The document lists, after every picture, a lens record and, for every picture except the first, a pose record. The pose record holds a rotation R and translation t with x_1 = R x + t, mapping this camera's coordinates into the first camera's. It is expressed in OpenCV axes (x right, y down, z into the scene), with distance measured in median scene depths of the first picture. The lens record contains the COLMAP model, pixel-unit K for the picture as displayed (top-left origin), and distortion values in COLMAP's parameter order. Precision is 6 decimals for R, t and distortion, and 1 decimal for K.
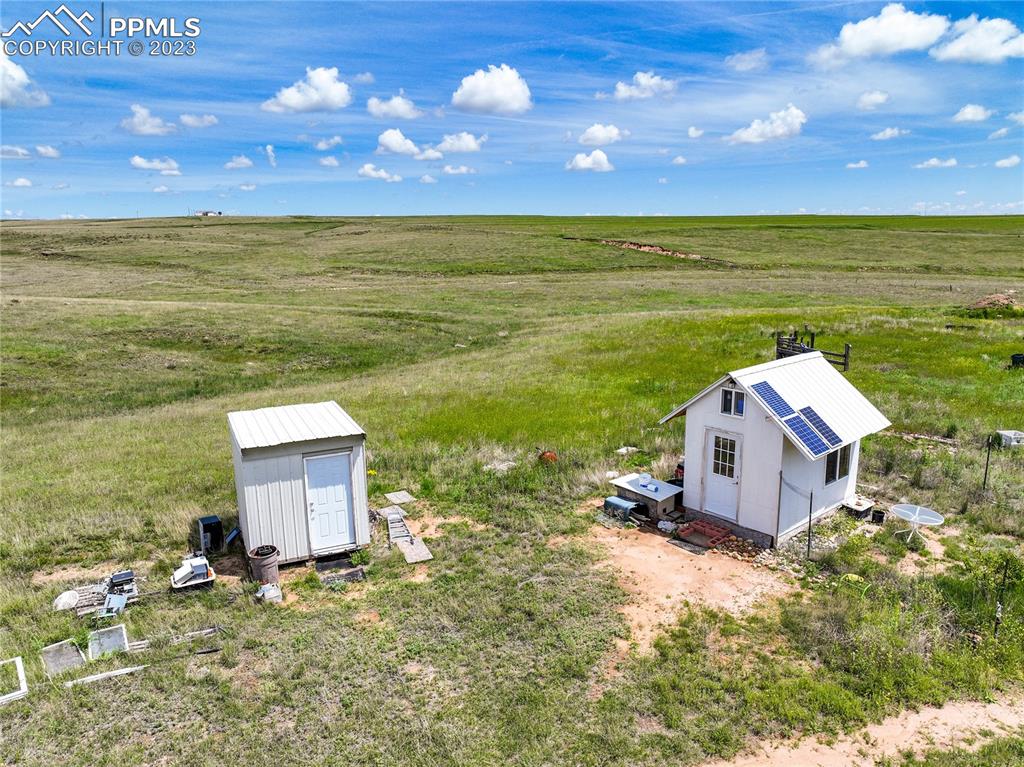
lens RADIAL K [[678.6, 0, 511.0], [0, 678.6, 370.9], [0, 0, 1]] dist [-0.002859, 0.000671]
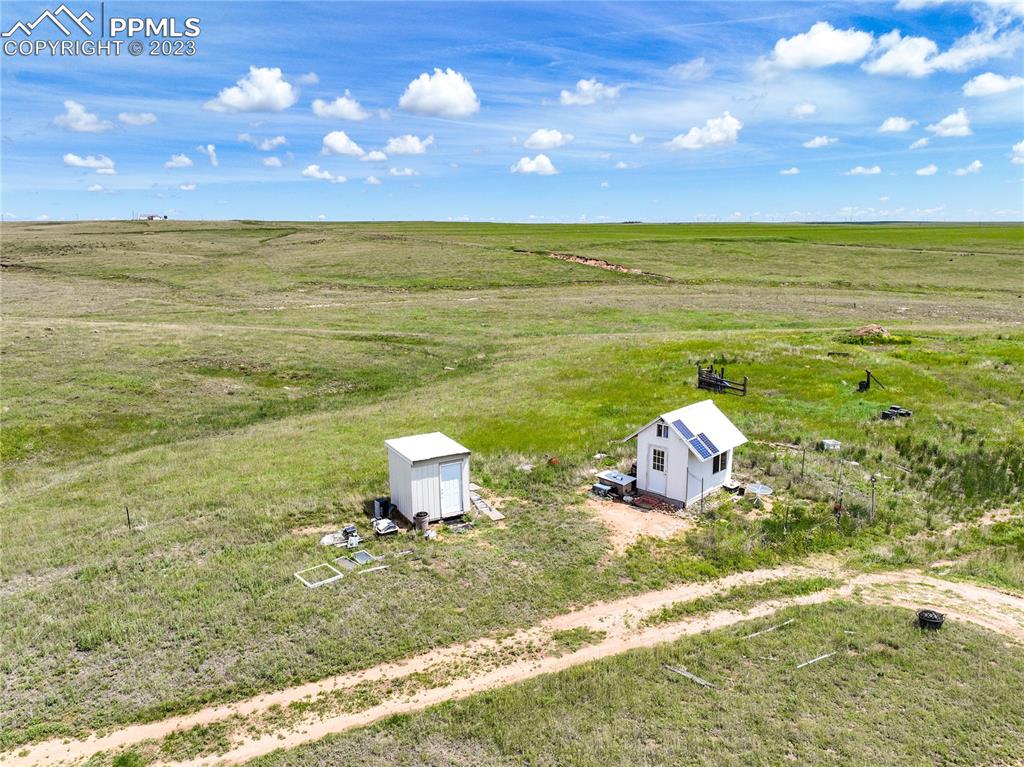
lens RADIAL K [[716.6, 0, 512.0], [0, 716.6, 383.5], [0, 0, 1]] dist [-0.007388, 0.031268]
pose [[0.995417, -0.007520, 0.095336, -0.043426], [0.005113, 0.999662, 0.025474, -0.021657], [-0.095495, -0.024870, 0.995119, -0.145362]]
